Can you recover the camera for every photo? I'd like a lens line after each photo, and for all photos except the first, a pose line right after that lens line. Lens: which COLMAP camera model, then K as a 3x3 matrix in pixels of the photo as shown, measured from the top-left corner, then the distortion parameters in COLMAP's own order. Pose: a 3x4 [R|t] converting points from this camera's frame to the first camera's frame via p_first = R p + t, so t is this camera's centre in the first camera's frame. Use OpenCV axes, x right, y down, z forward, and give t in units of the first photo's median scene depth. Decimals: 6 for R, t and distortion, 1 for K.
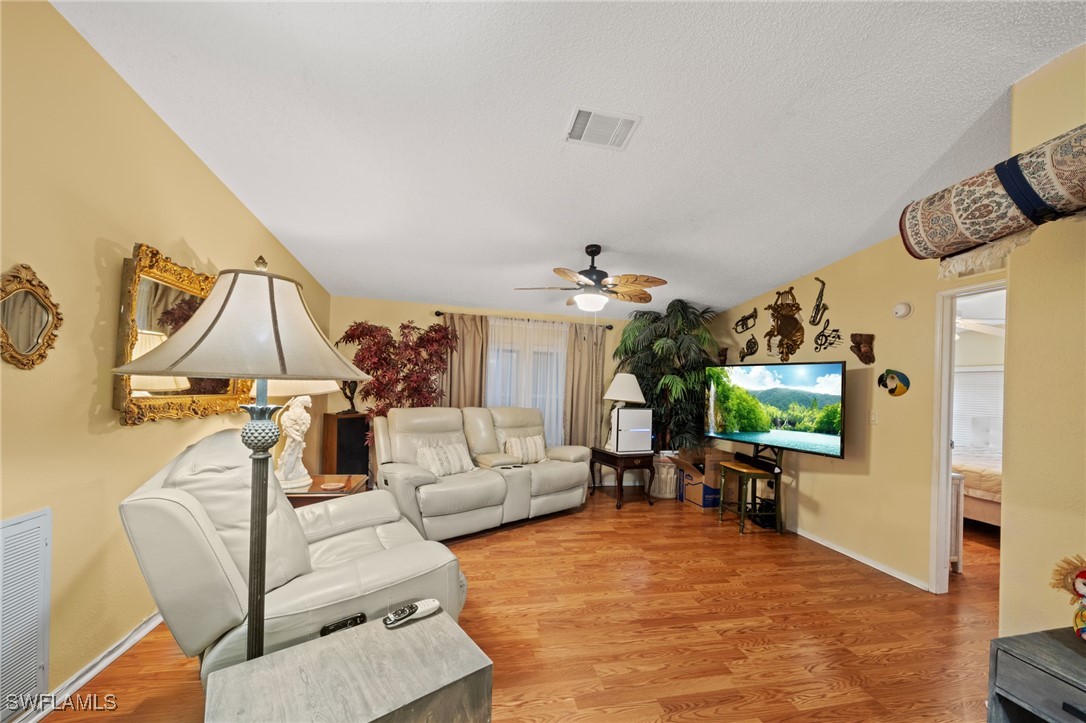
lens RADIAL K [[389.4, 0, 537.7], [0, 389.4, 388.4], [0, 0, 1]] dist [-0.001944, -0.000275]
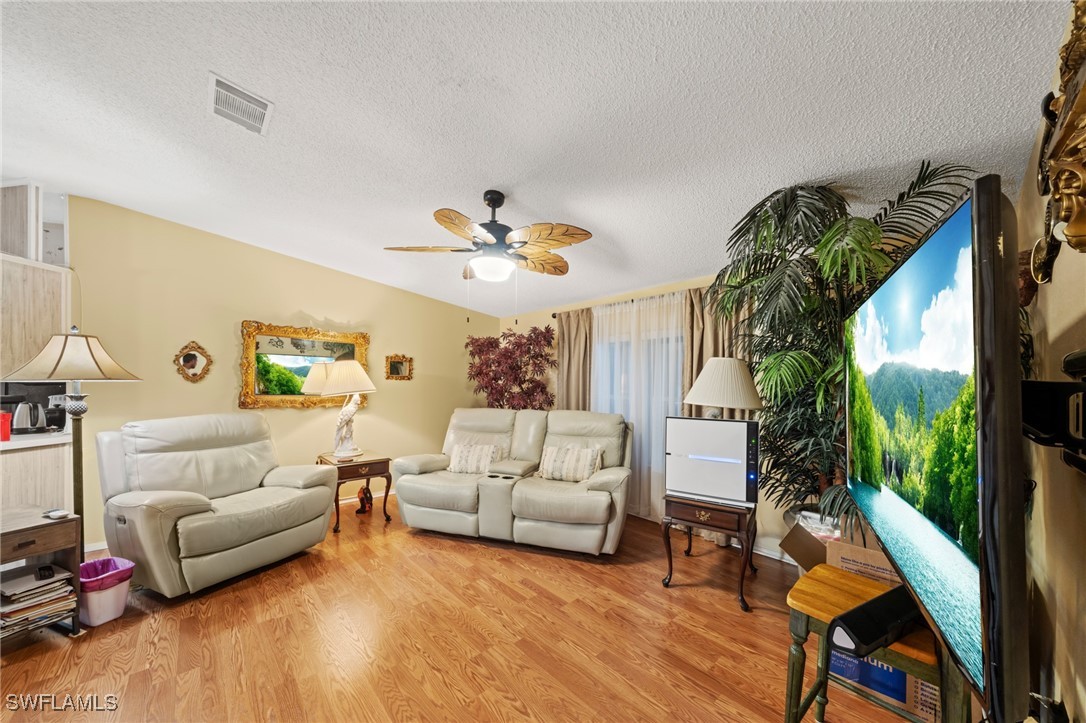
lens RADIAL K [[377.6, 0, 540.5], [0, 377.6, 384.2], [0, 0, 1]] dist [-0.001398, -0.000117]
pose [[0.517830, -0.036729, -0.854695, 0.731397], [0.008195, 0.999245, -0.037976, 0.026042], [0.855444, 0.012661, 0.517740, 0.638203]]
